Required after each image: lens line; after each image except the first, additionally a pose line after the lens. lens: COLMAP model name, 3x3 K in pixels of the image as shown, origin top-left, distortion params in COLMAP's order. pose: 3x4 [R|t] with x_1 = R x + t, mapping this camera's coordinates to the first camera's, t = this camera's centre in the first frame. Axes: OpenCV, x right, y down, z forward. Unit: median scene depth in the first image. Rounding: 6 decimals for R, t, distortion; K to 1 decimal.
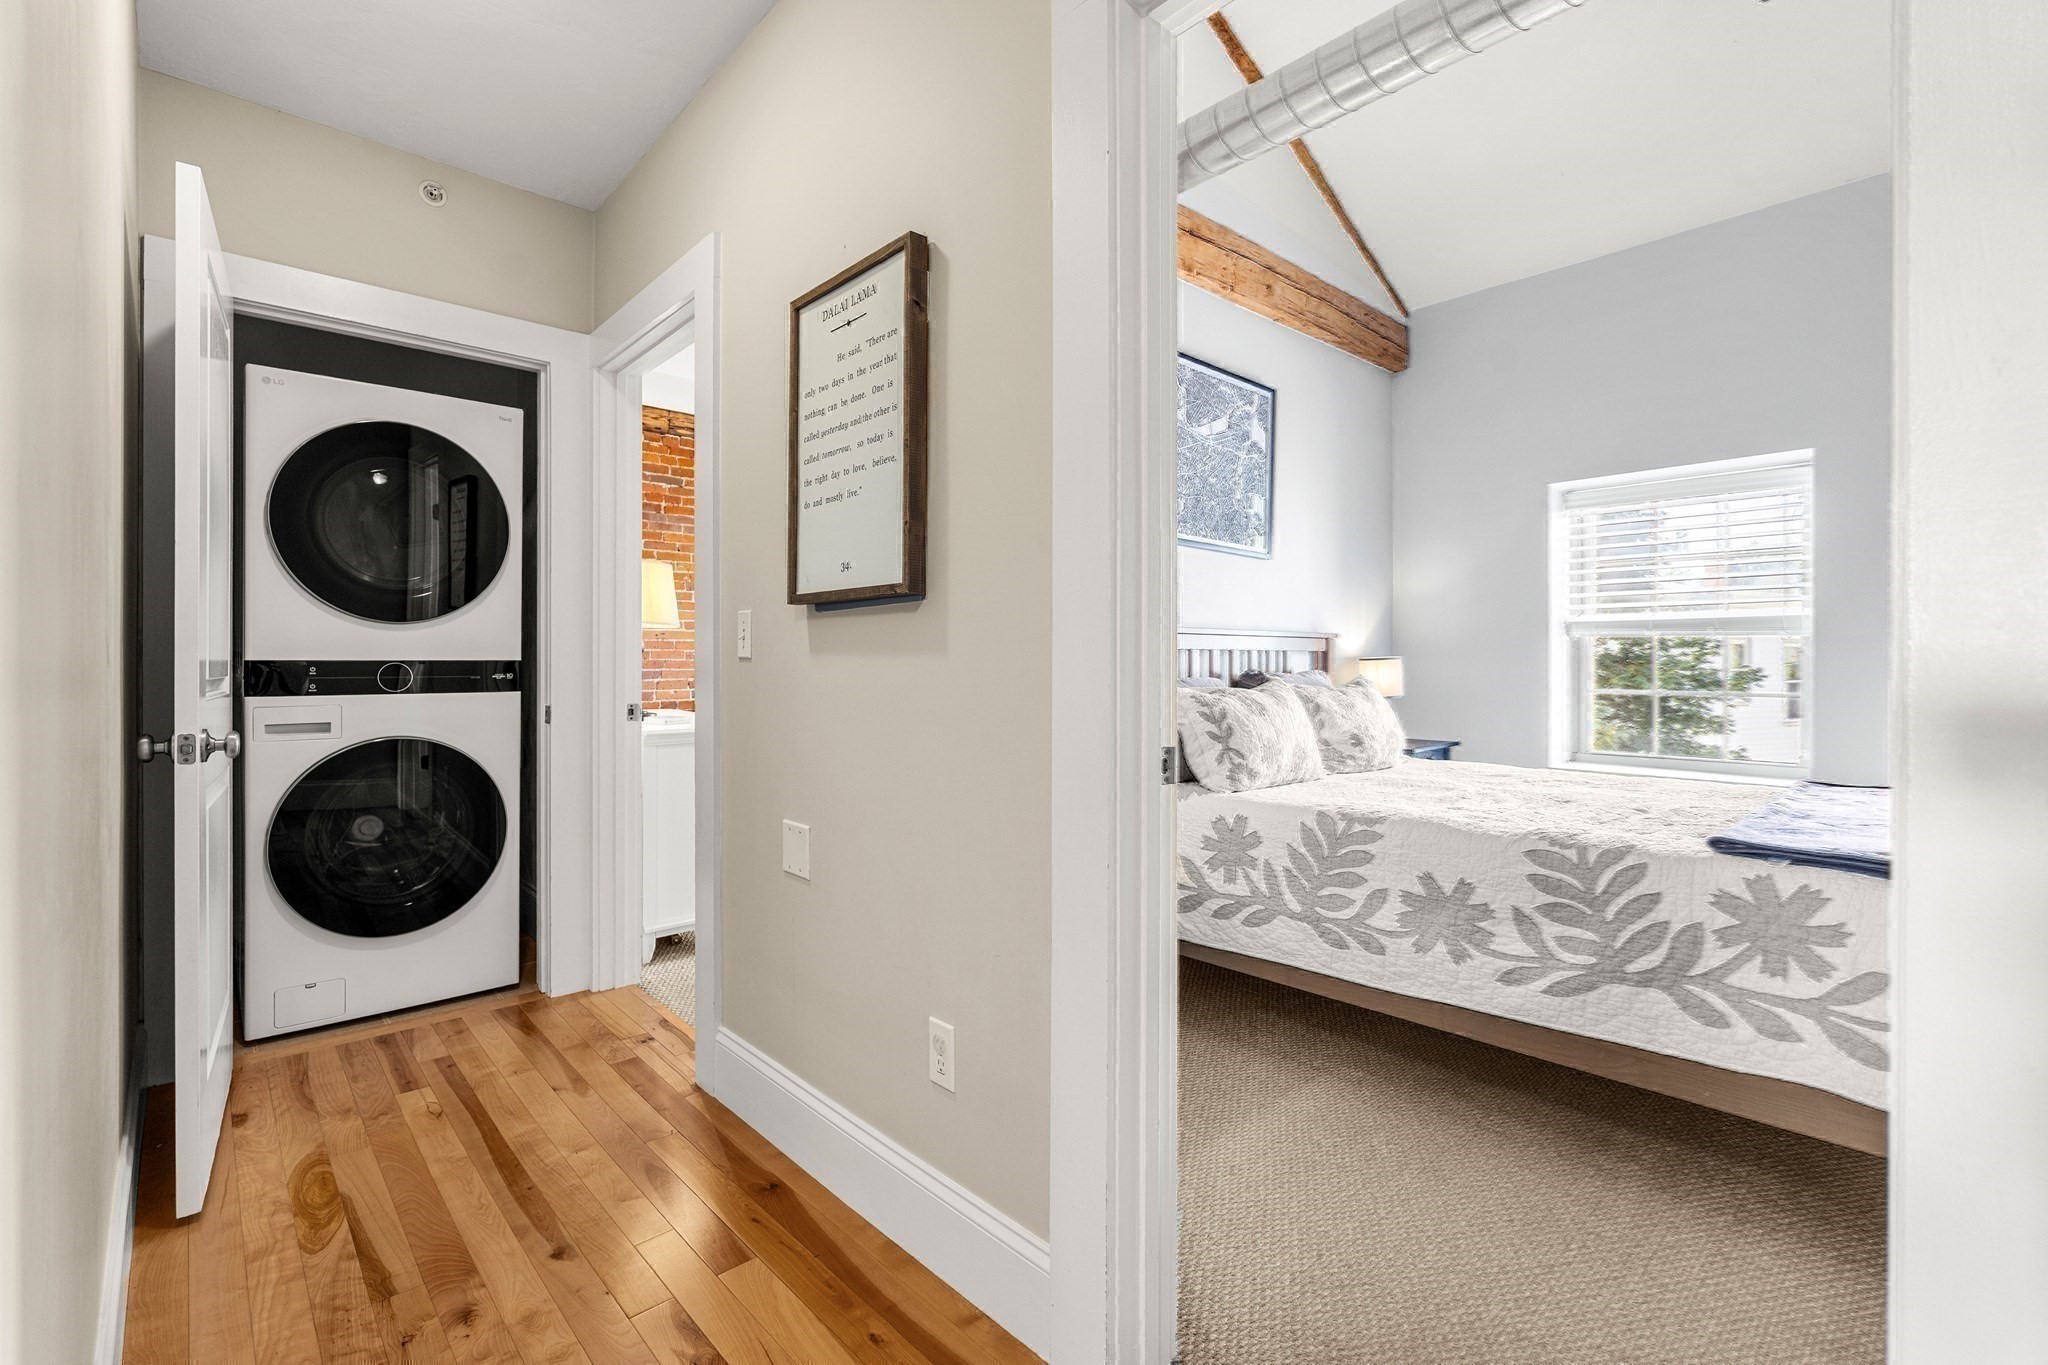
lens RADIAL K [[936.6, 0, 1194.5], [0, 936.6, 664.2], [0, 0, 1]] dist [-0.004777, 0.000176]
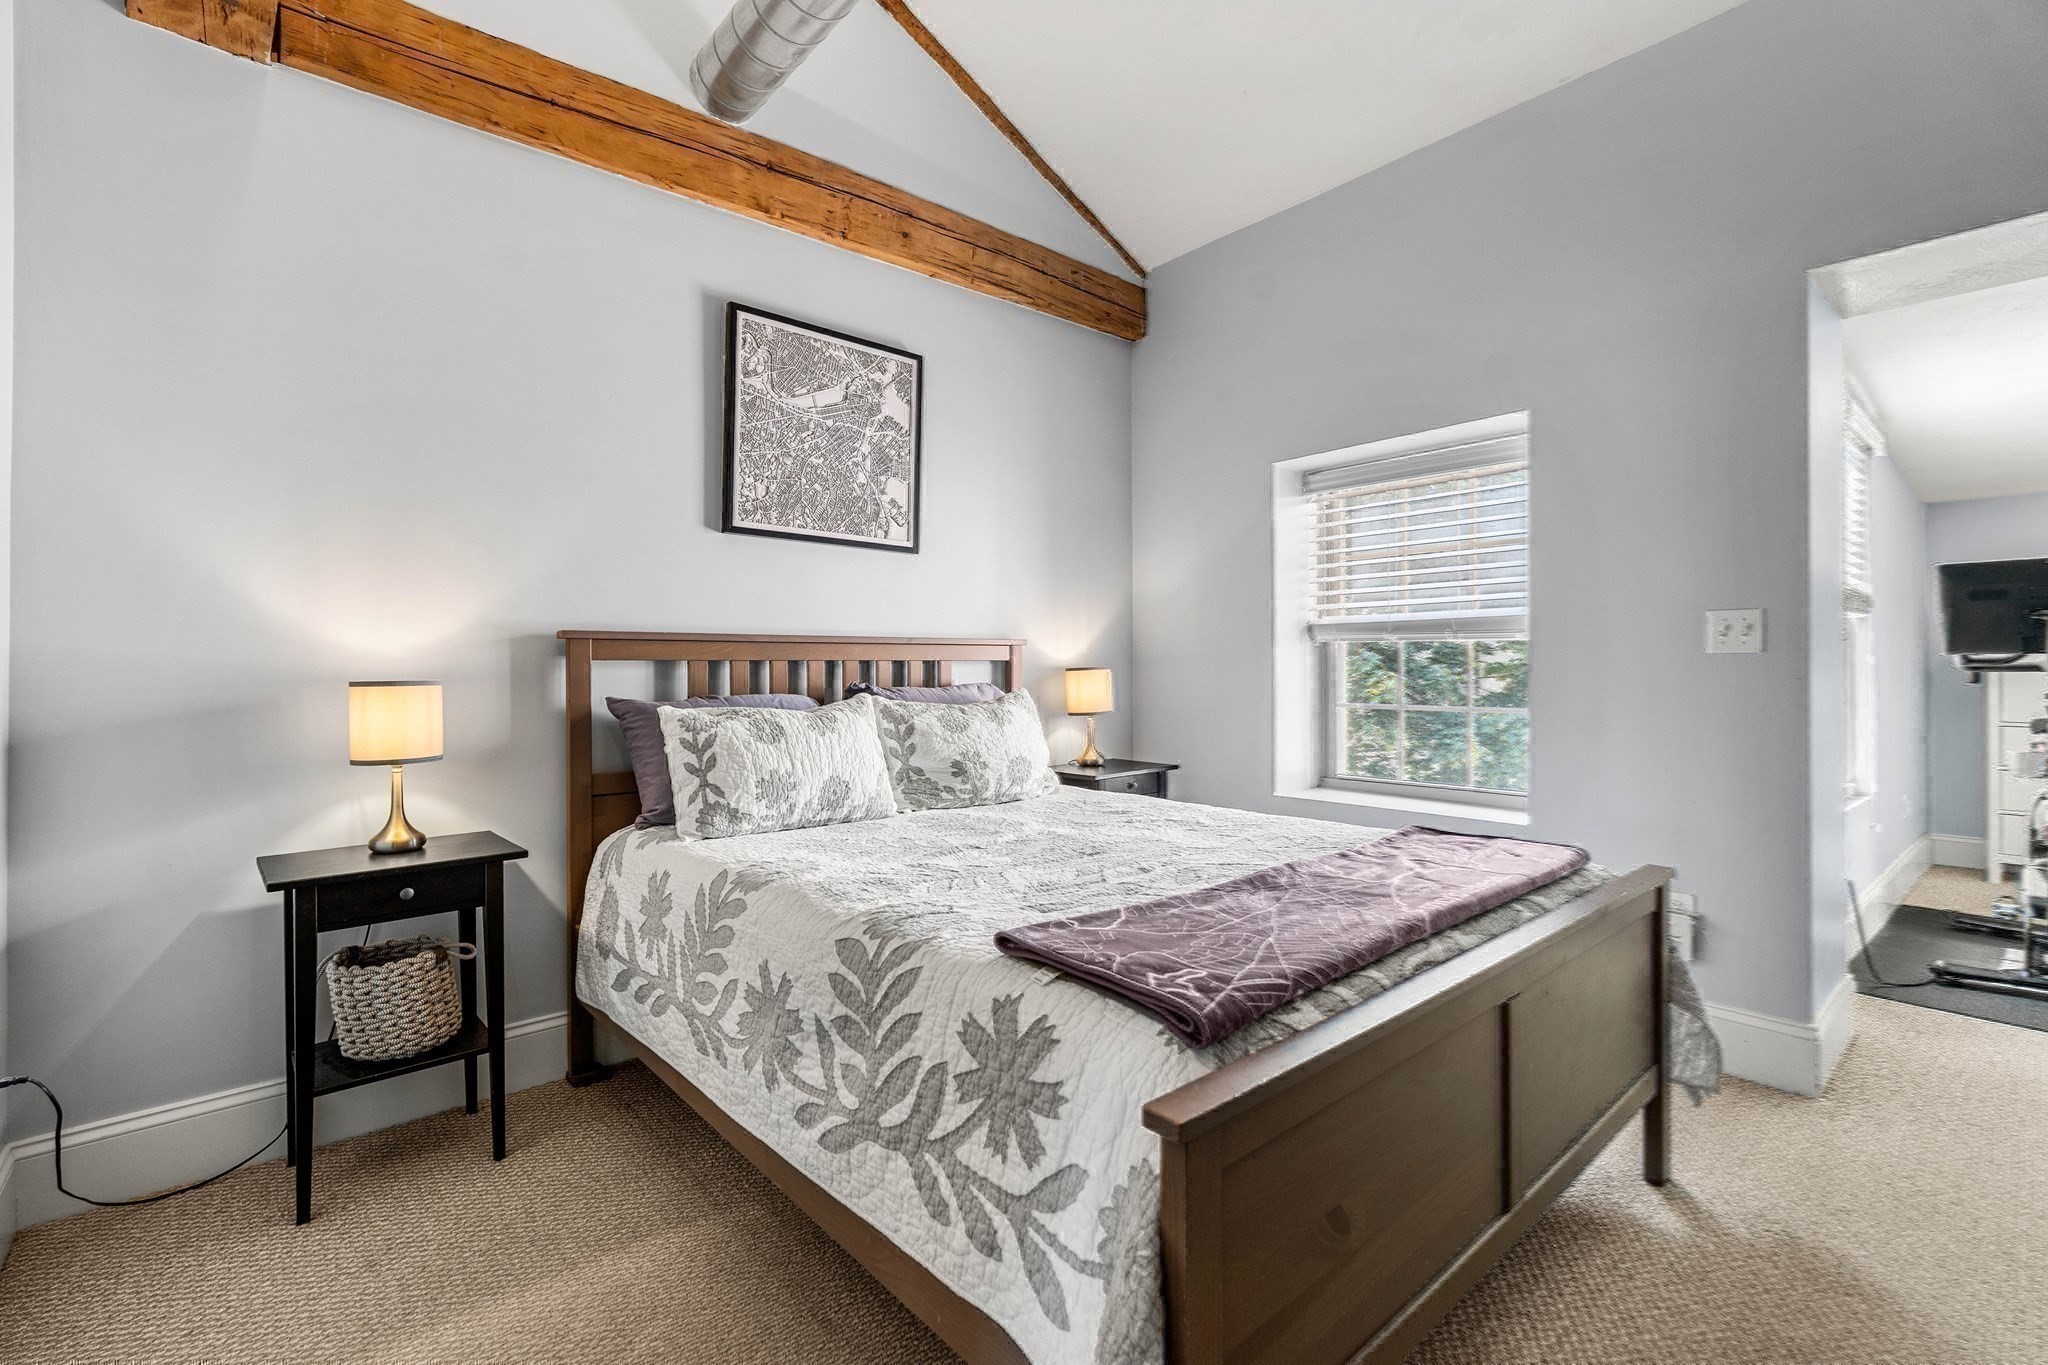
lens RADIAL K [[936.6, 0, 1194.5], [0, 936.6, 664.2], [0, 0, 1]] dist [-0.004777, 0.000176]
pose [[0.999417, -0.006747, -0.033472, 0.462797], [0.006554, 0.999961, -0.005898, -0.005771], [0.033510, 0.005675, 0.999422, 0.198181]]
